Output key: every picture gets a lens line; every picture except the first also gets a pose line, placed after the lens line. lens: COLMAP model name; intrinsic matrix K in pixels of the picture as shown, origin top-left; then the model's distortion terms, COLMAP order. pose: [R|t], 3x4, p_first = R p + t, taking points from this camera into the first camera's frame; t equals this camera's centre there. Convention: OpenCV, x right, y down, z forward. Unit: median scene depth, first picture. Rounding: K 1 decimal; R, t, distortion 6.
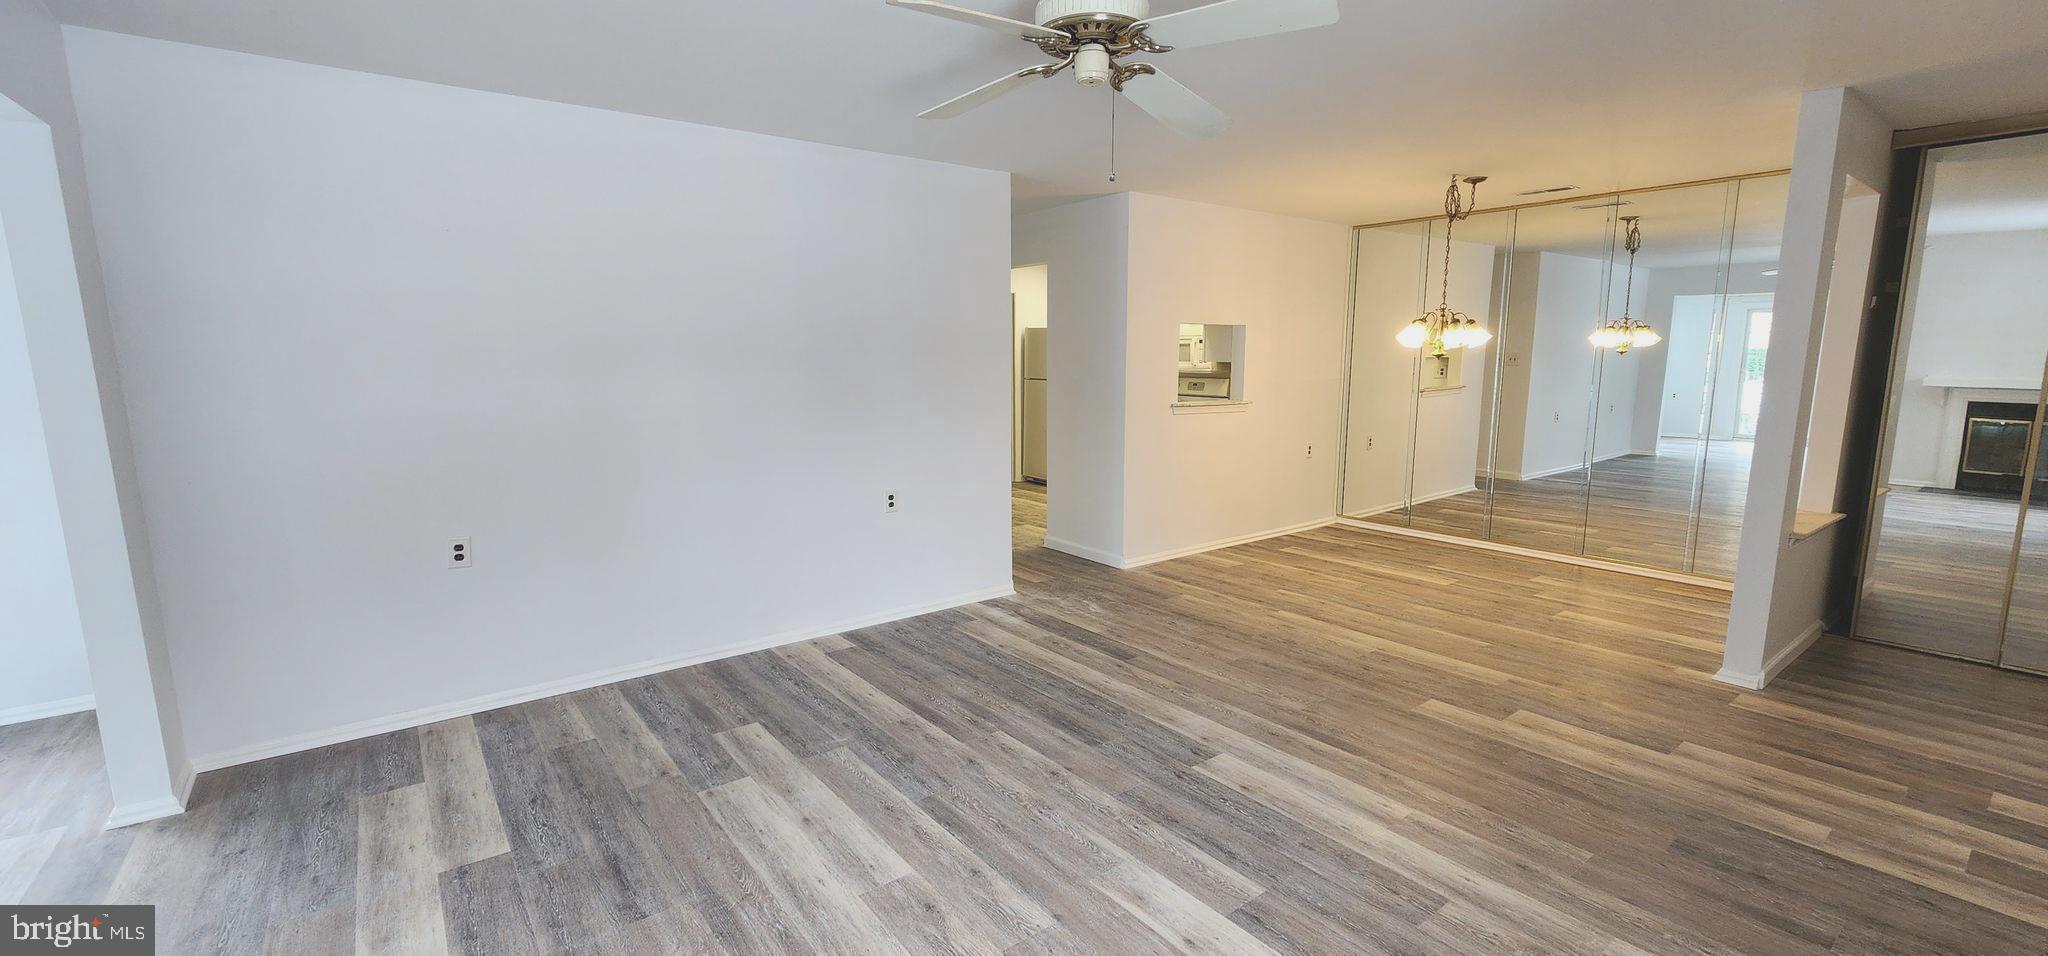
lens RADIAL K [[836.3, 0, 1015.2], [0, 836.3, 482.4], [0, 0, 1]] dist [0.000416, -0.000206]
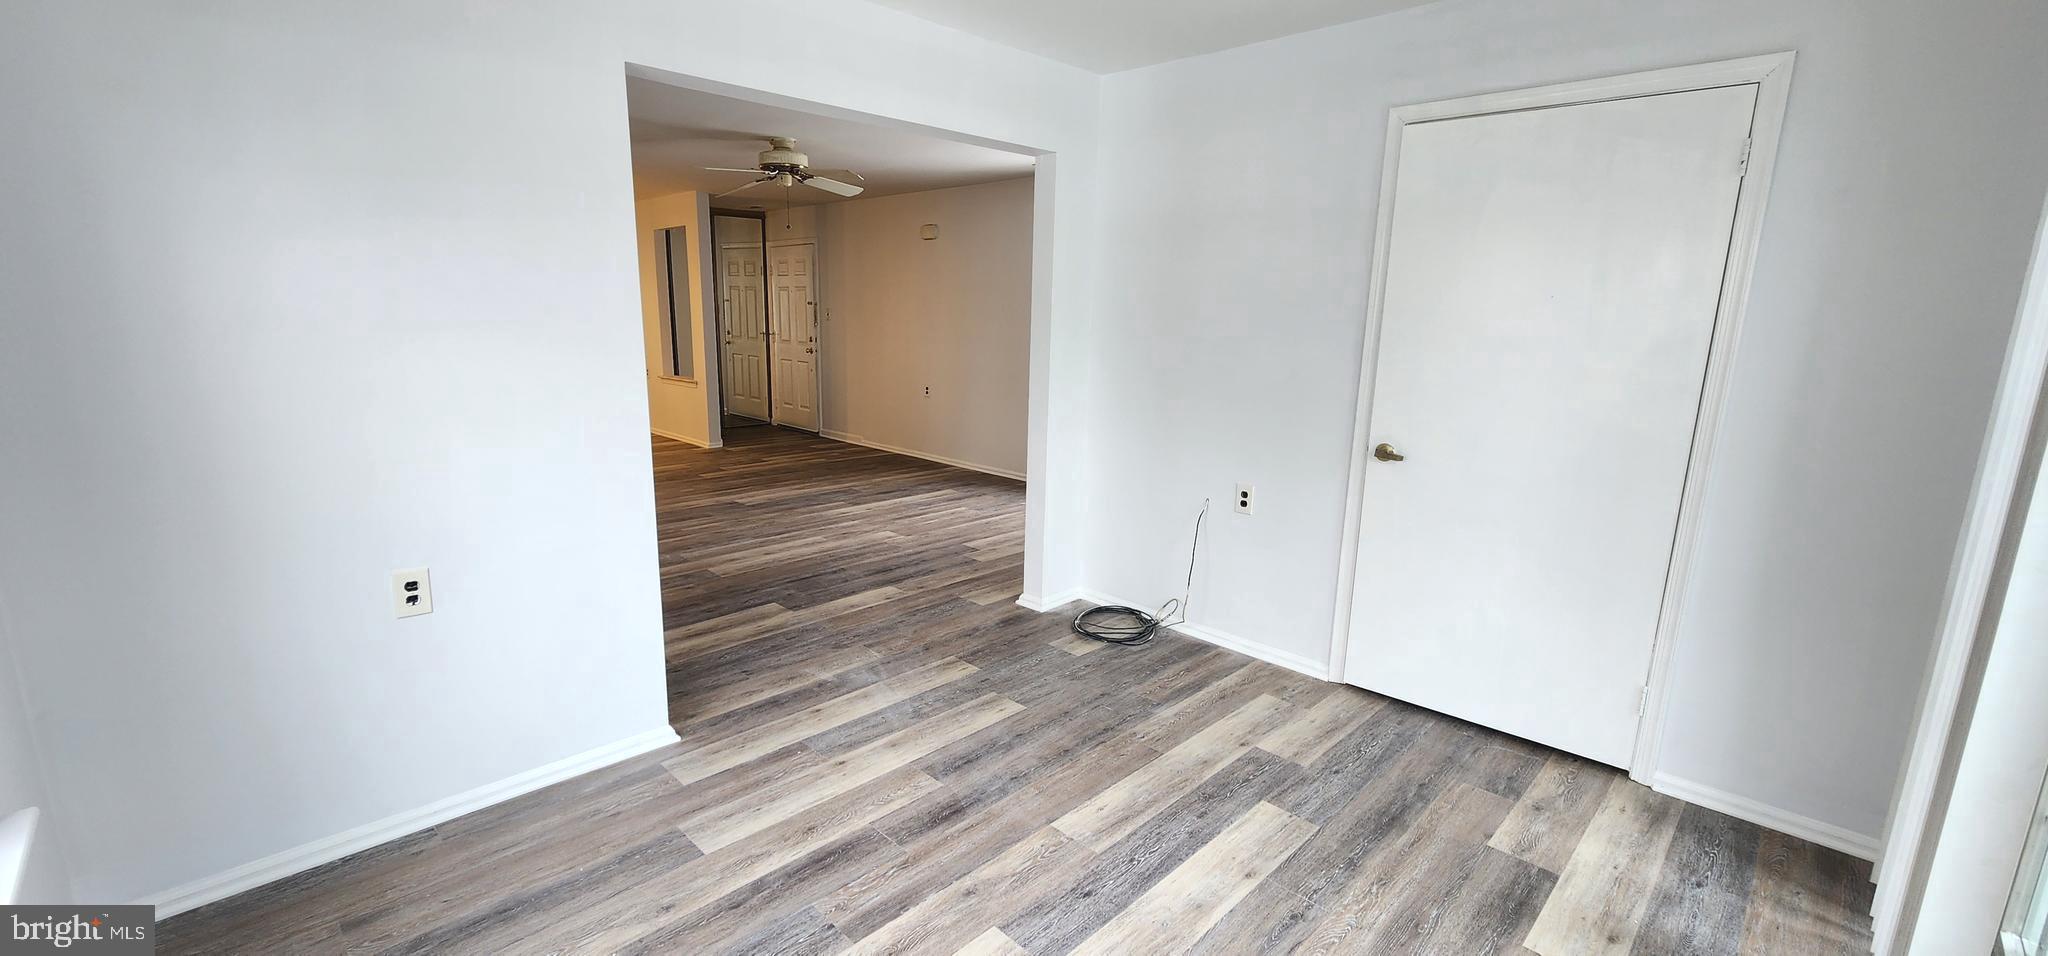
lens RADIAL K [[836.3, 0, 1015.2], [0, 836.3, 482.4], [0, 0, 1]] dist [0.000416, -0.000206]
pose [[-0.136187, -0.201400, 0.969996, -1.968283], [0.136113, 0.966029, 0.219686, -0.077370], [-0.981288, 0.161948, -0.104147, 0.589755]]
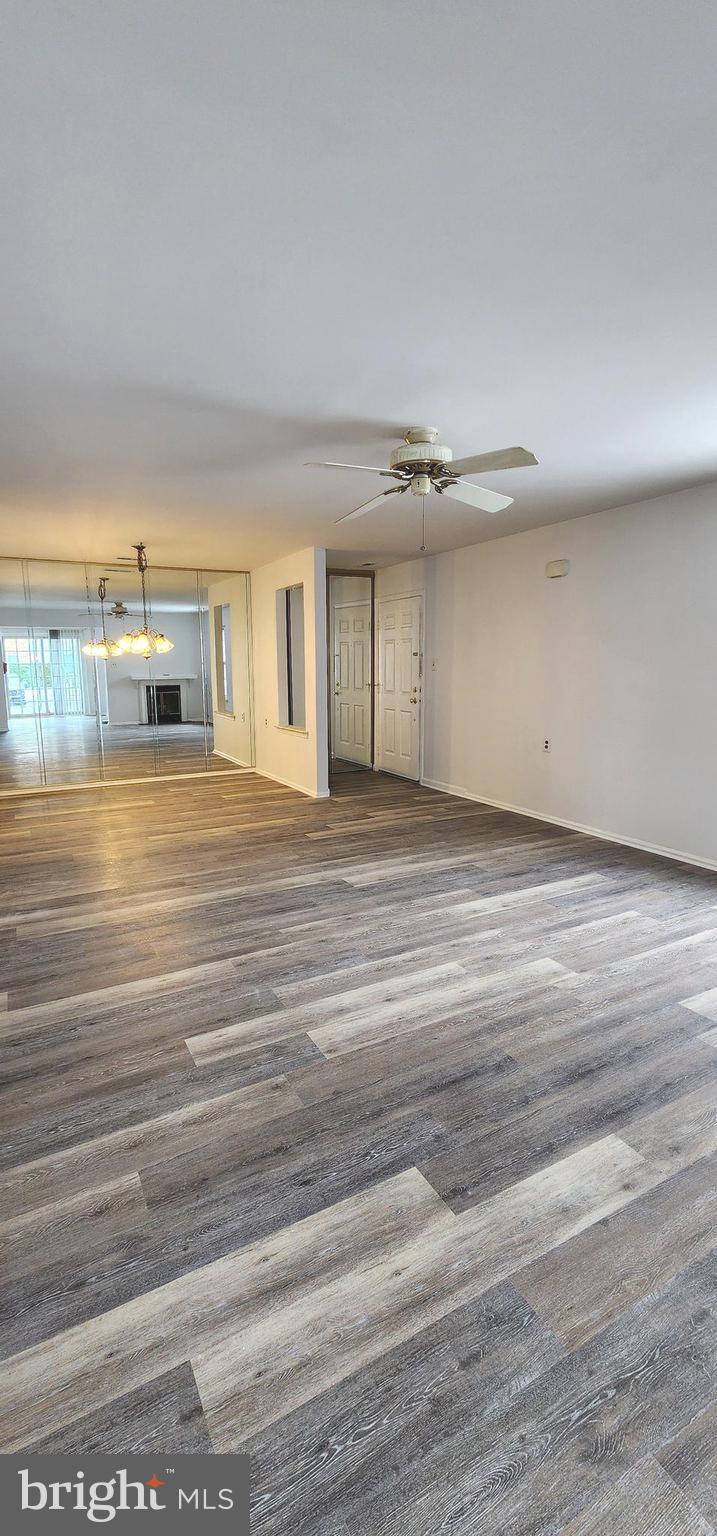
lens RADIAL K [[627.2, 0, 354.3], [0, 627.2, 763.5], [0, 0, 1]] dist [0.000416, -0.000206]
pose [[0.154662, -0.154077, 0.975879, -1.077873], [0.160666, 0.978538, 0.129034, -0.081838], [-0.974816, 0.136834, 0.176098, 0.781367]]
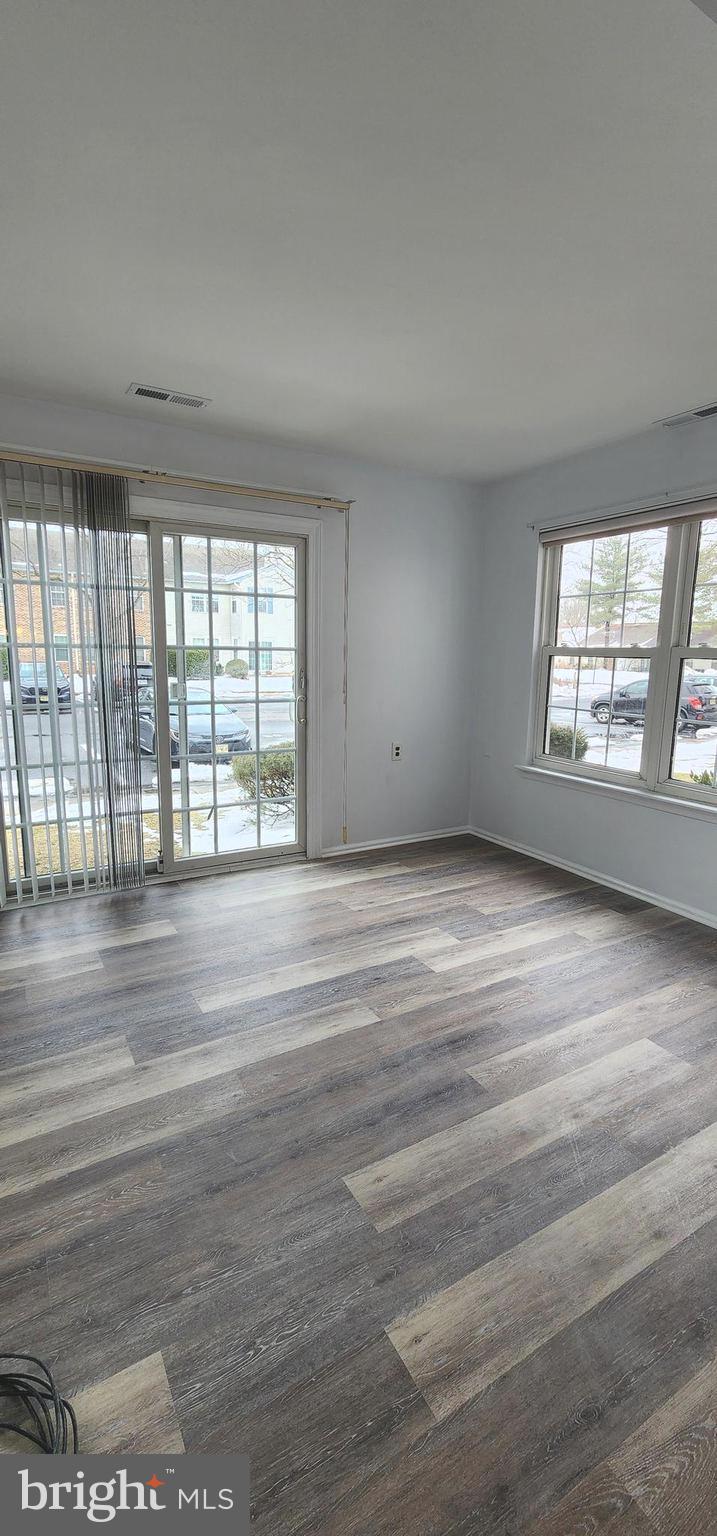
lens RADIAL K [[627.2, 0, 354.3], [0, 627.2, 763.5], [0, 0, 1]] dist [0.000416, -0.000206]
pose [[-0.127758, 0.176345, -0.976002, -0.471627], [-0.165307, 0.966515, 0.196270, -0.030608], [0.977932, 0.186415, -0.094329, 0.502984]]
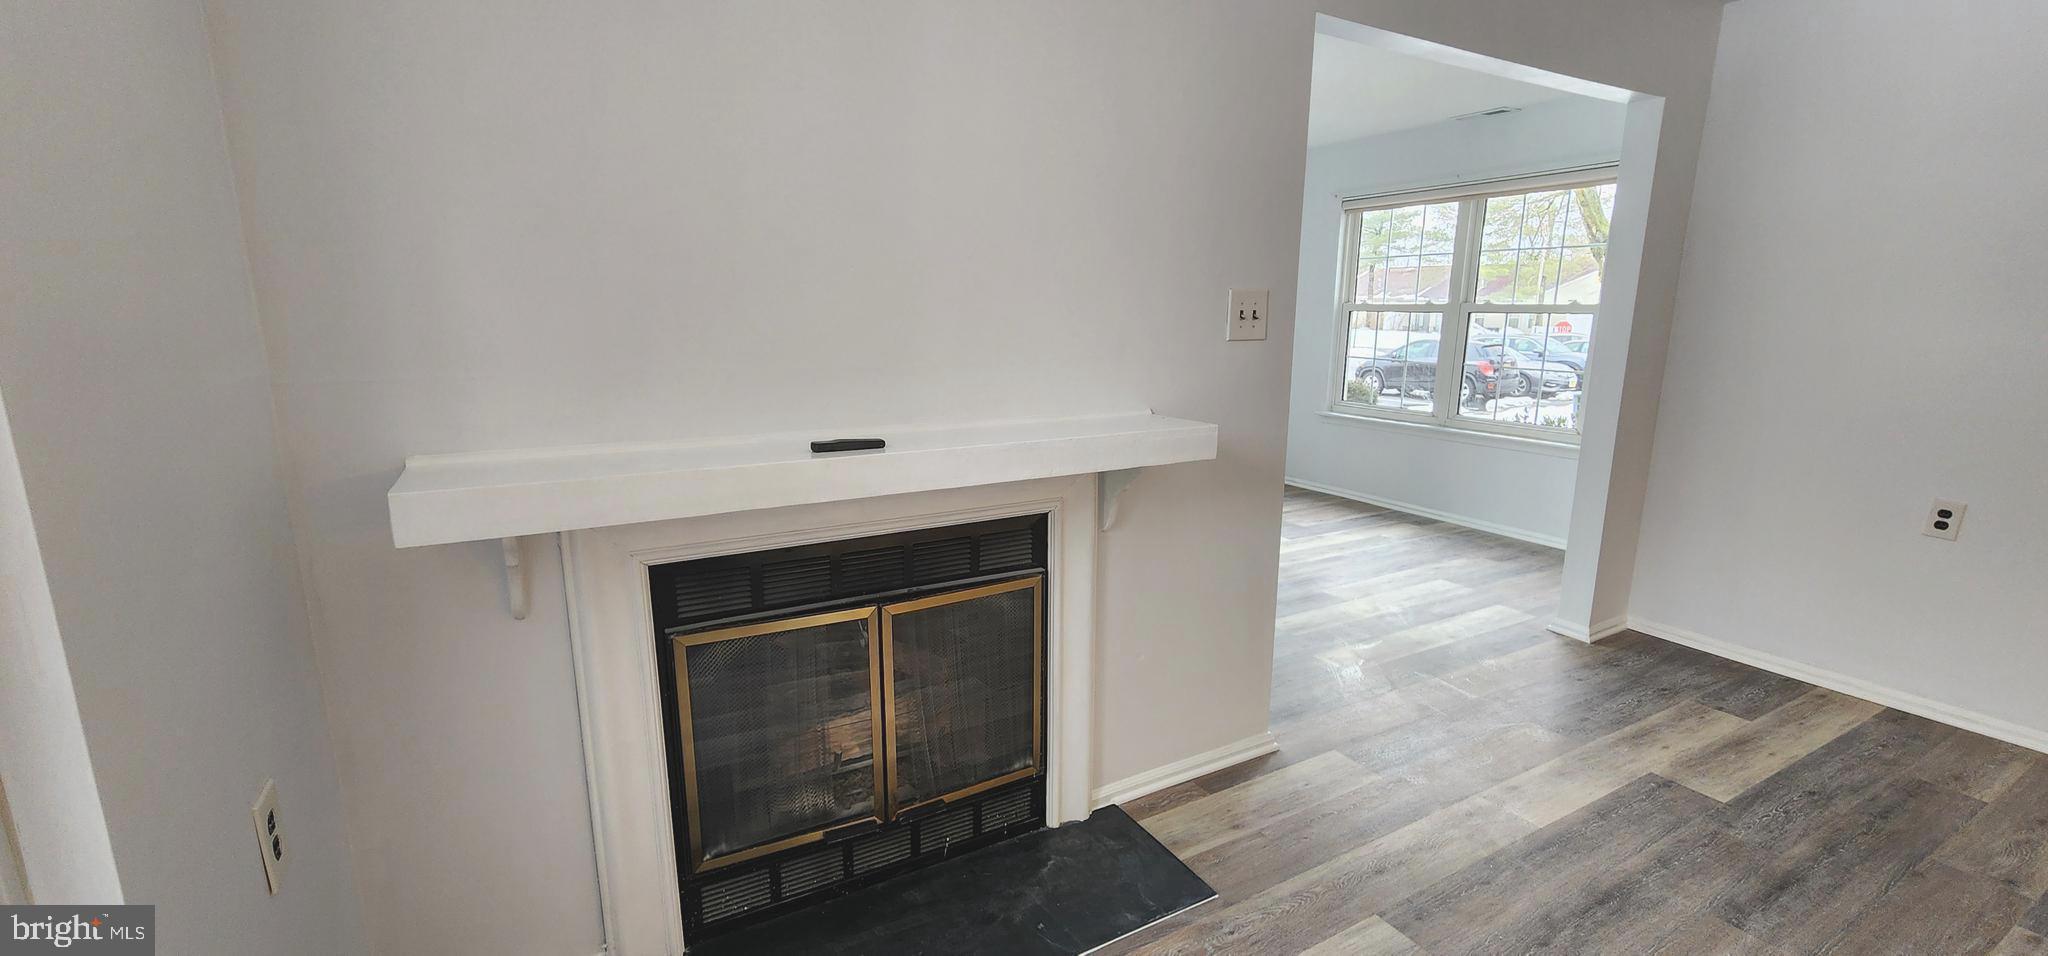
lens RADIAL K [[836.3, 0, 1015.2], [0, 836.3, 482.4], [0, 0, 1]] dist [0.000416, -0.000206]
pose [[-0.141136, 0.206057, -0.968308, 0.302908], [-0.156941, 0.961073, 0.227393, 0.006485], [0.977471, 0.184060, -0.103303, 0.224920]]
